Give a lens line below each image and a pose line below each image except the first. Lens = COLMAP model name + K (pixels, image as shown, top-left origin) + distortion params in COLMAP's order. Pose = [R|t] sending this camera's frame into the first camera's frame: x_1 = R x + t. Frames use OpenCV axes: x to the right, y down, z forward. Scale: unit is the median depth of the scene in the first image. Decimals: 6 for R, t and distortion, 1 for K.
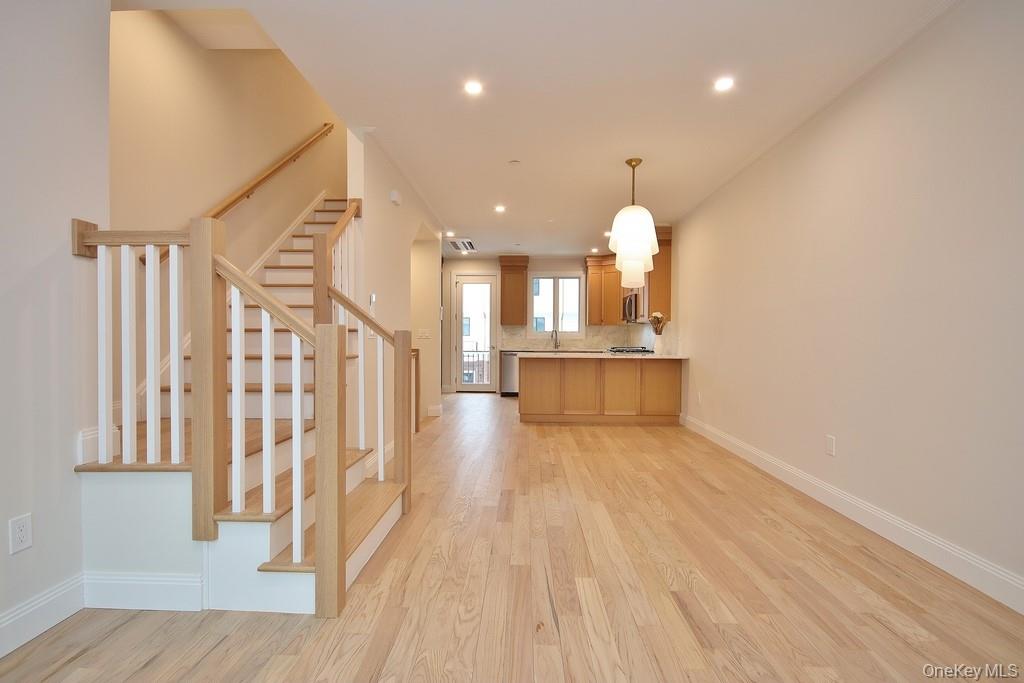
lens RADIAL K [[472.4, 0, 511.1], [0, 472.4, 344.7], [0, 0, 1]] dist [0.007551, -0.008056]
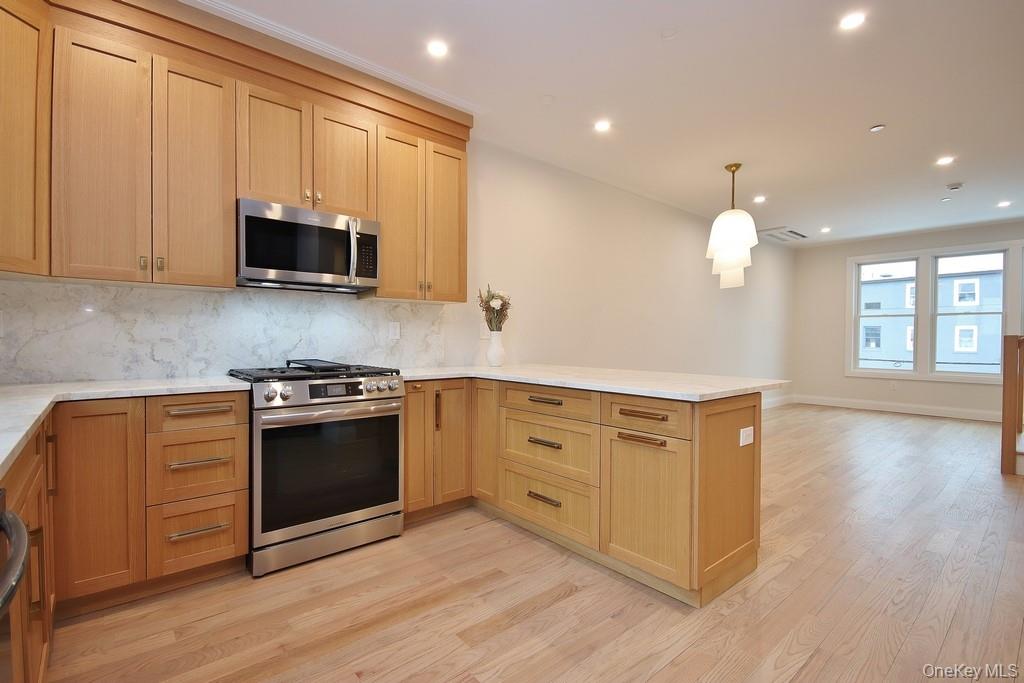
lens RADIAL K [[472.4, 0, 511.4], [0, 472.4, 343.9], [0, 0, 1]] dist [0.007551, -0.008056]
pose [[-0.674760, -0.018424, 0.737807, -0.244294], [0.002080, 0.999637, 0.026865, -0.044069], [-0.738034, 0.019662, -0.674477, 2.907063]]
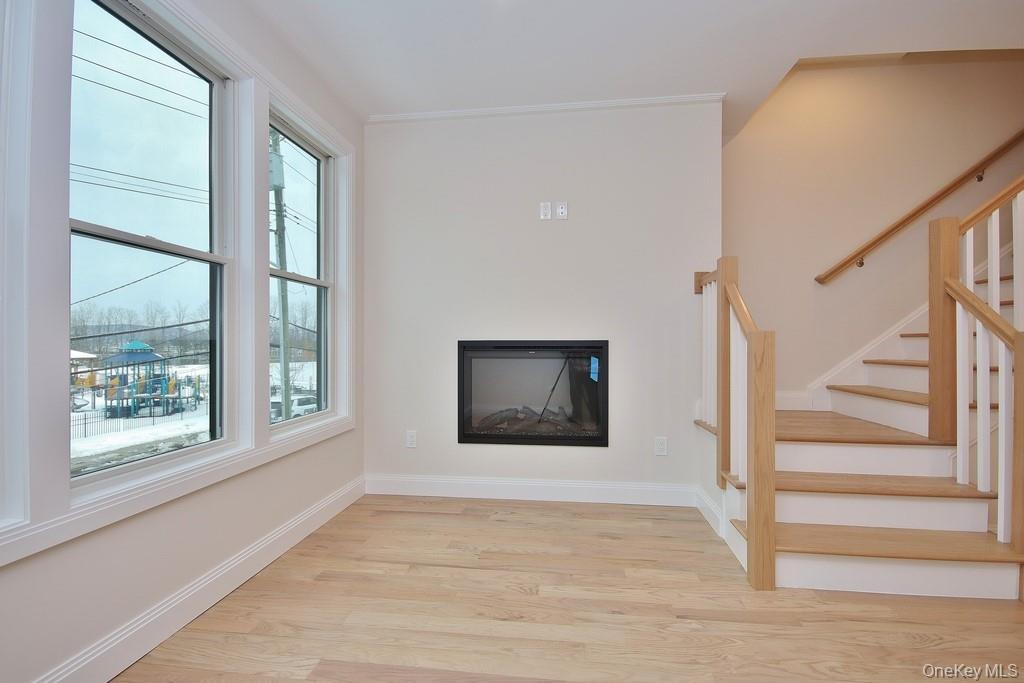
lens RADIAL K [[472.4, 0, 510.3], [0, 472.4, 343.7], [0, 0, 1]] dist [0.007551, -0.008056]
pose [[-0.098304, 0.000531, -0.995156, 0.515423], [-0.014596, 0.999892, 0.001975, -0.003579], [0.995049, 0.014720, -0.098286, 0.328007]]
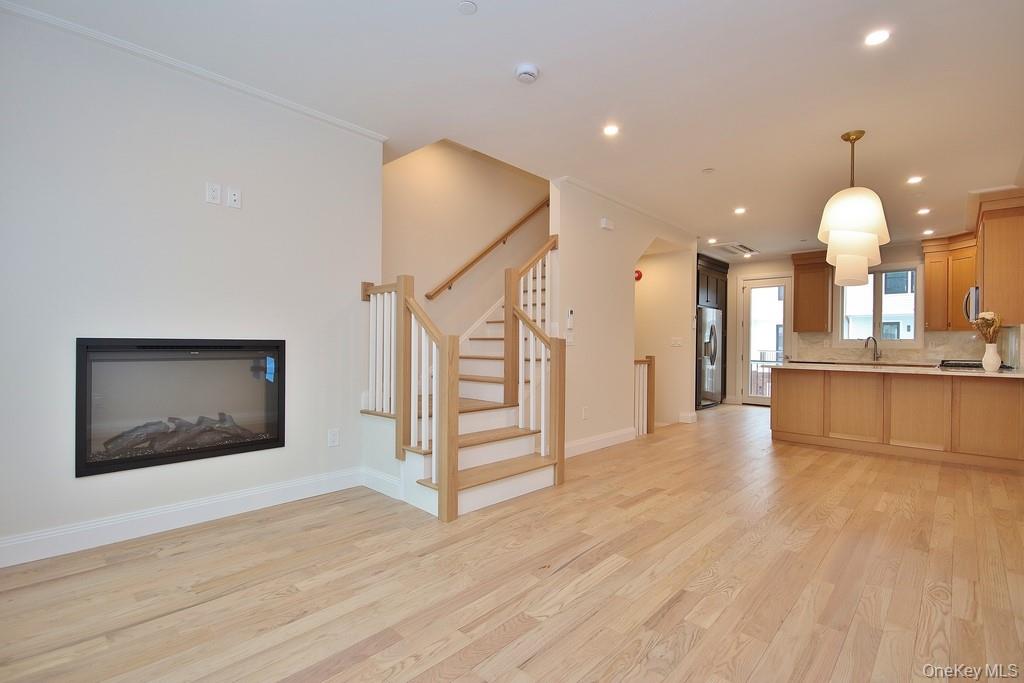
lens RADIAL K [[472.4, 0, 510.9], [0, 472.4, 344.6], [0, 0, 1]] dist [0.007551, -0.008056]
pose [[0.747809, 0.004259, -0.663900, 0.520038], [-0.016368, 0.999794, -0.012023, 0.002771], [0.663712, 0.019858, 0.747724, -0.024598]]
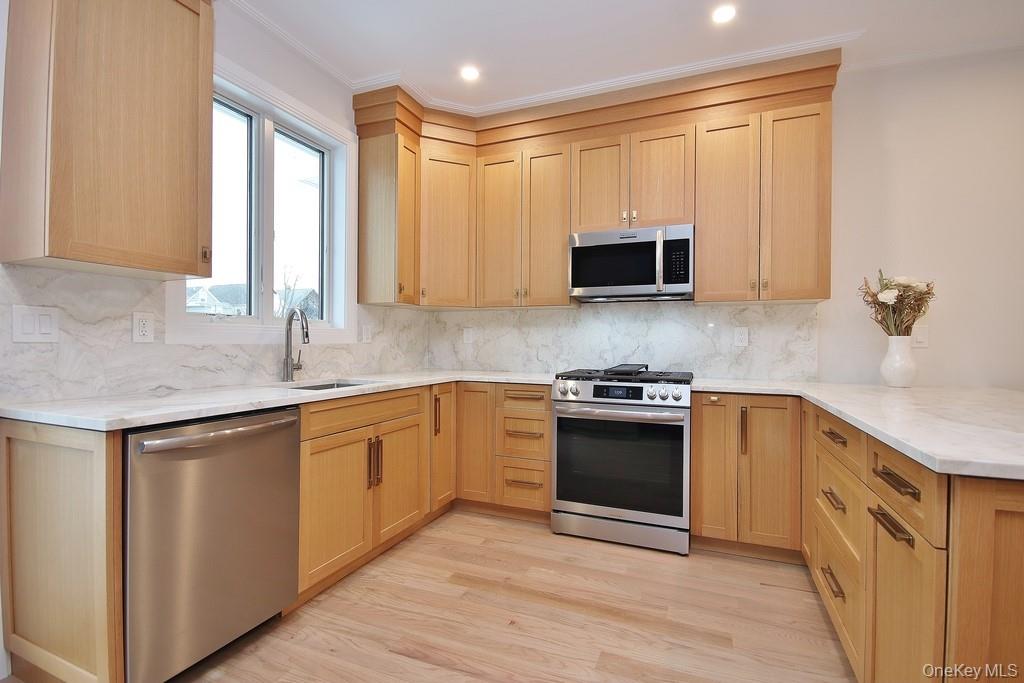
lens RADIAL K [[472.4, 0, 511.3], [0, 472.4, 342.8], [0, 0, 1]] dist [0.007551, -0.008056]
pose [[0.358327, -0.003056, 0.933591, -0.337343], [0.008781, 0.999961, -0.000097, -0.037725], [-0.933555, 0.008232, 0.358340, 2.462160]]
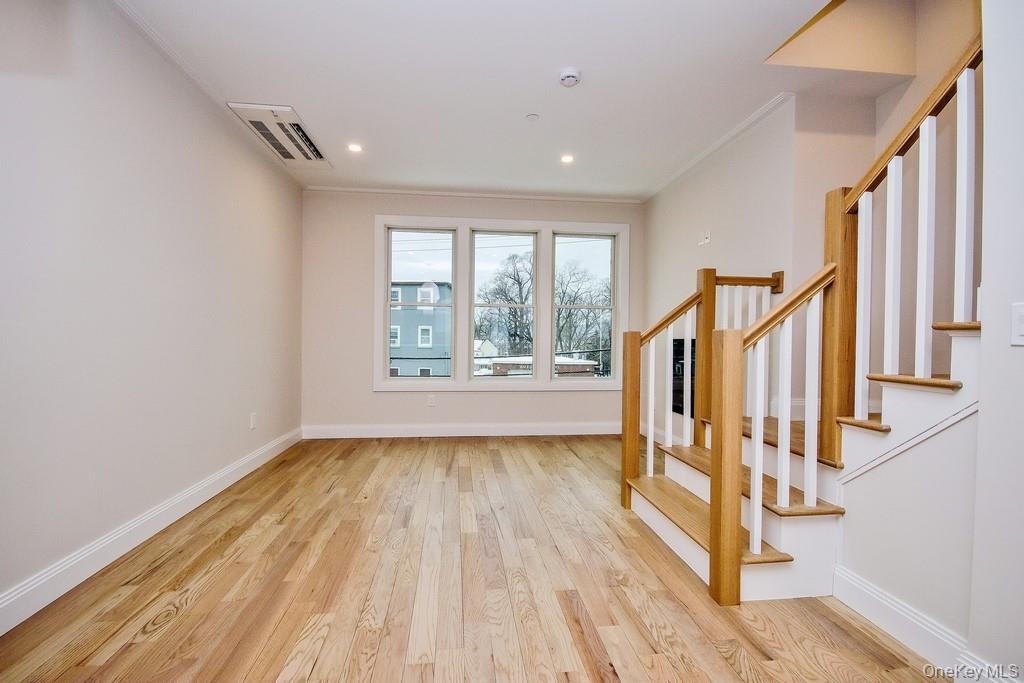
lens RADIAL K [[472.4, 0, 509.5], [0, 472.4, 342.6], [0, 0, 1]] dist [0.007551, -0.008056]
pose [[-0.989581, -0.013091, -0.143379, 0.174993], [-0.016504, 0.999607, 0.022643, -0.021618], [0.143026, 0.024773, -0.989409, 1.635883]]
